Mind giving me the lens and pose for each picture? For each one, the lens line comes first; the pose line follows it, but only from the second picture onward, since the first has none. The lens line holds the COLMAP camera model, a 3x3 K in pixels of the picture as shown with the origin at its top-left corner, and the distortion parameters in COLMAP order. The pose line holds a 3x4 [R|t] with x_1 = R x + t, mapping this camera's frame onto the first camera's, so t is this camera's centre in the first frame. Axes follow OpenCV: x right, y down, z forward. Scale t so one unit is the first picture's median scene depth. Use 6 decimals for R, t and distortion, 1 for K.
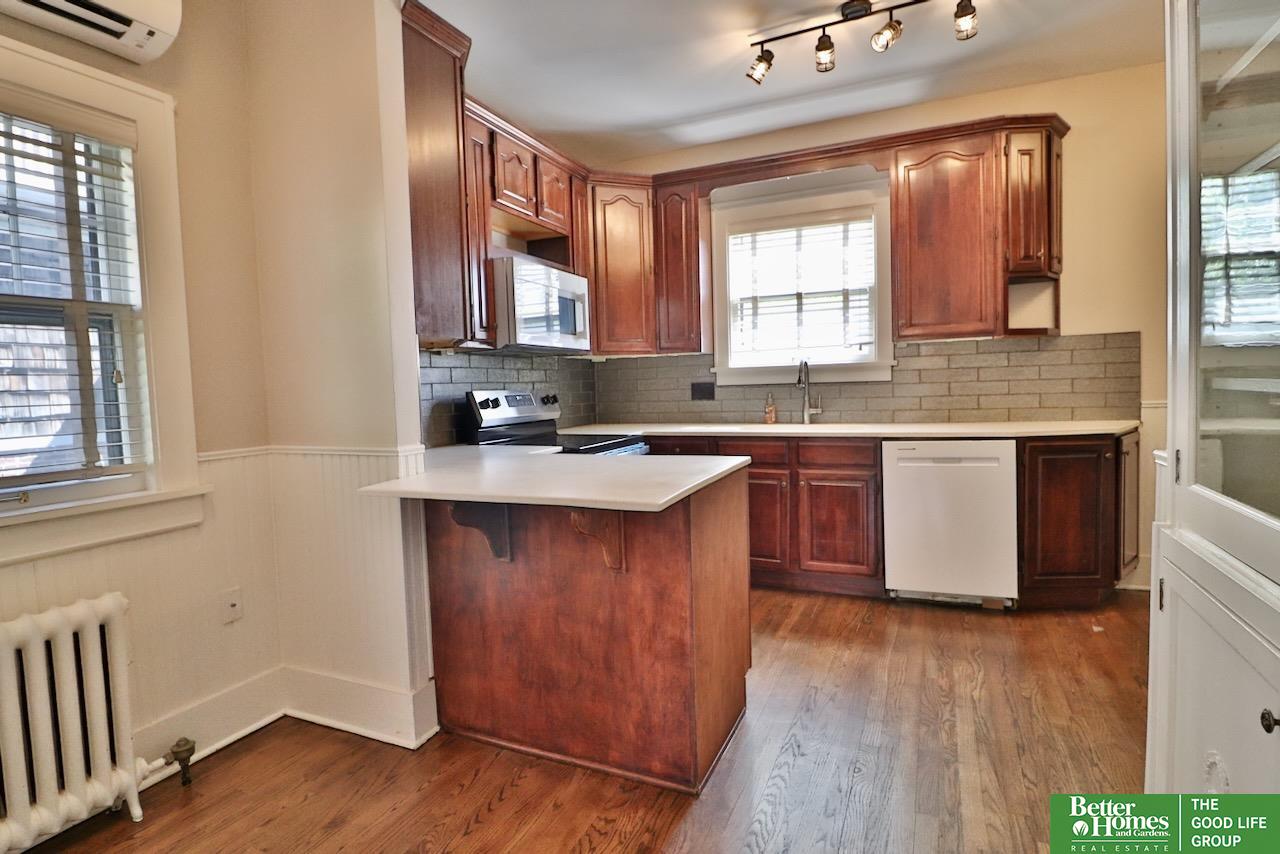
lens RADIAL K [[666.9, 0, 631.2], [0, 666.9, 425.1], [0, 0, 1]] dist [0.000189, -0.013295]
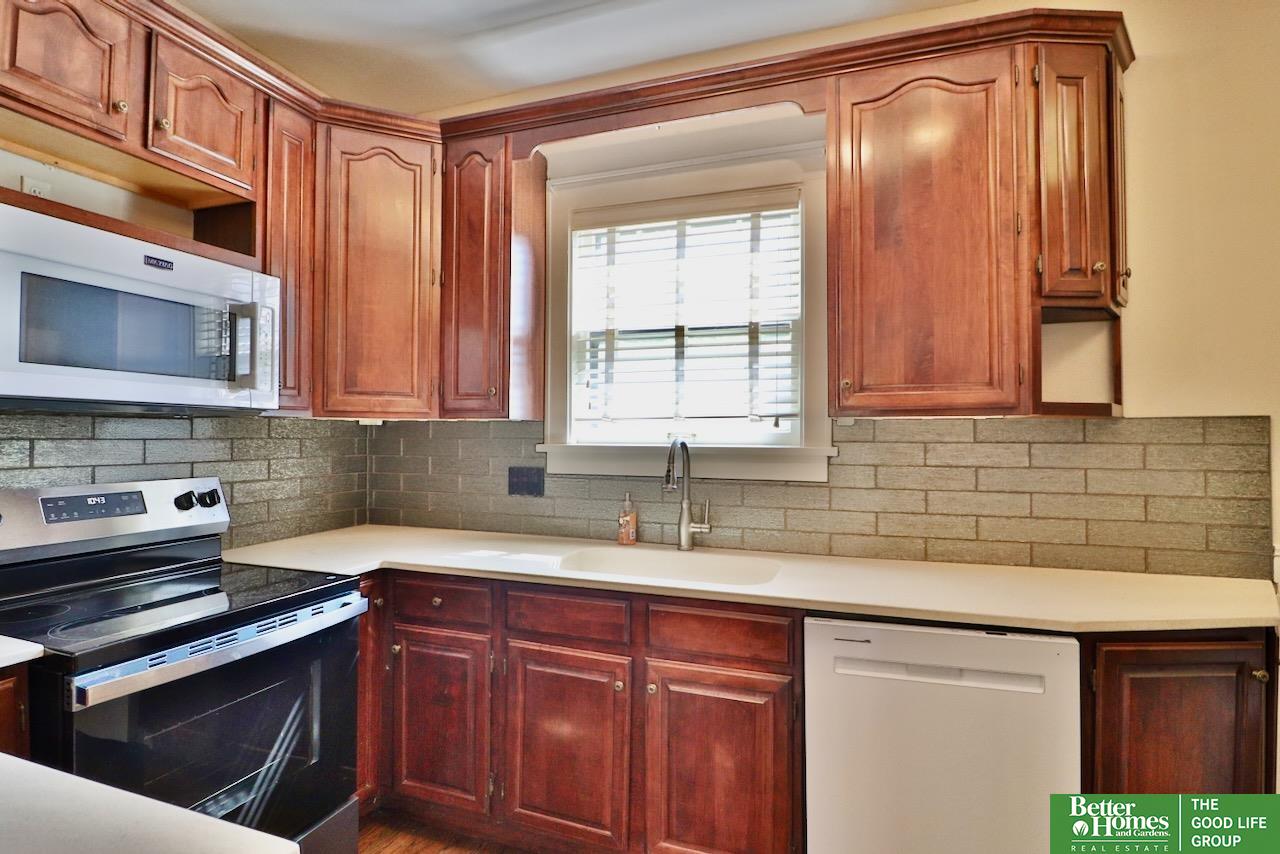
lens RADIAL K [[666.9, 0, 631.2], [0, 666.9, 425.1], [0, 0, 1]] dist [0.000189, -0.013295]
pose [[0.996645, 0.037318, 0.072848, 0.191284], [-0.031682, 0.996524, -0.077046, -0.070996], [-0.075470, 0.074480, 0.994363, 0.469406]]
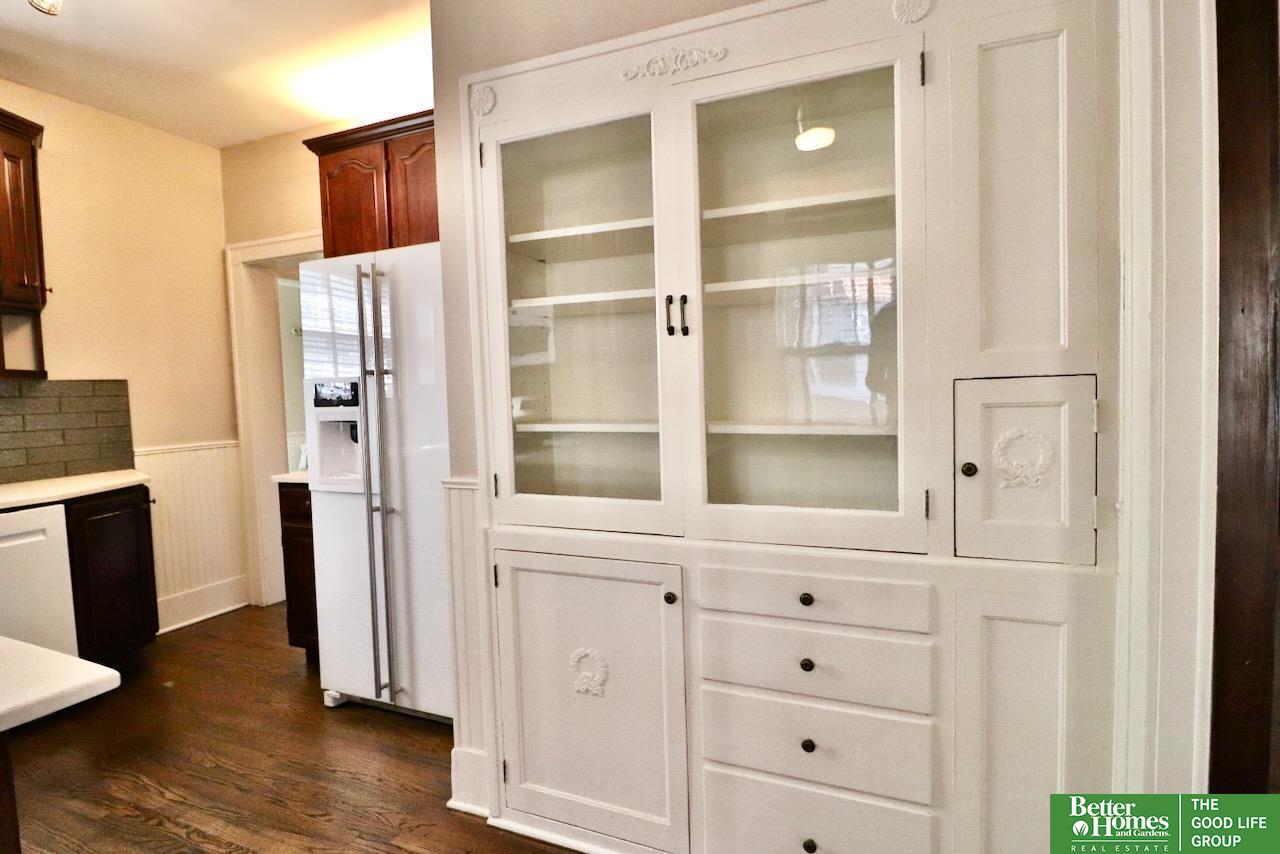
lens RADIAL K [[666.9, 0, 631.2], [0, 666.9, 425.1], [0, 0, 1]] dist [0.000189, -0.013295]
pose [[-0.018496, -0.021495, 0.999598, -0.226408], [0.093217, 0.995377, 0.023129, -0.024730], [-0.995474, 0.093607, -0.016407, 0.254666]]
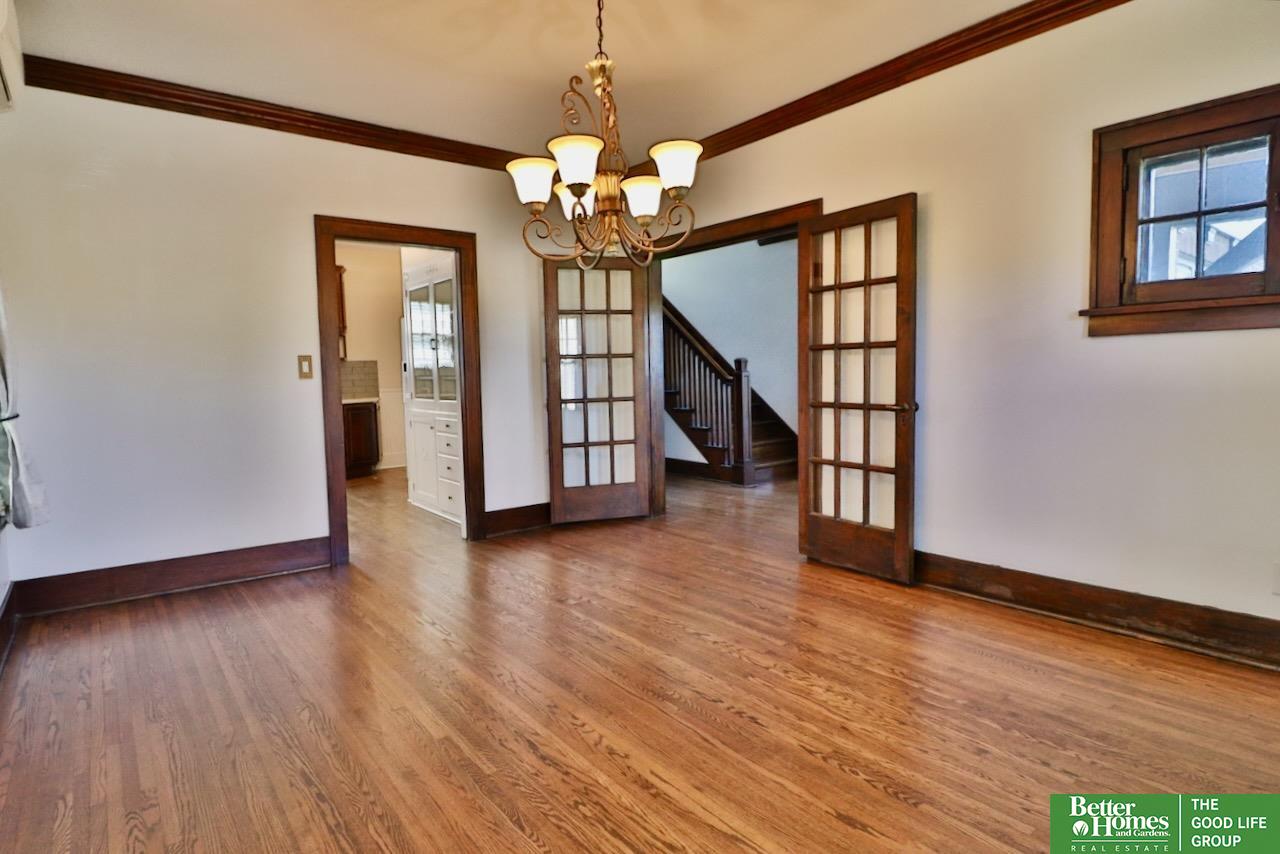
lens RADIAL K [[666.9, 0, 631.2], [0, 666.9, 425.1], [0, 0, 1]] dist [0.000189, -0.013295]
pose [[0.458944, -0.041230, 0.887508, -0.885976], [0.061038, 0.998026, 0.014800, 0.104263], [-0.886366, 0.047379, 0.460554, -0.844317]]
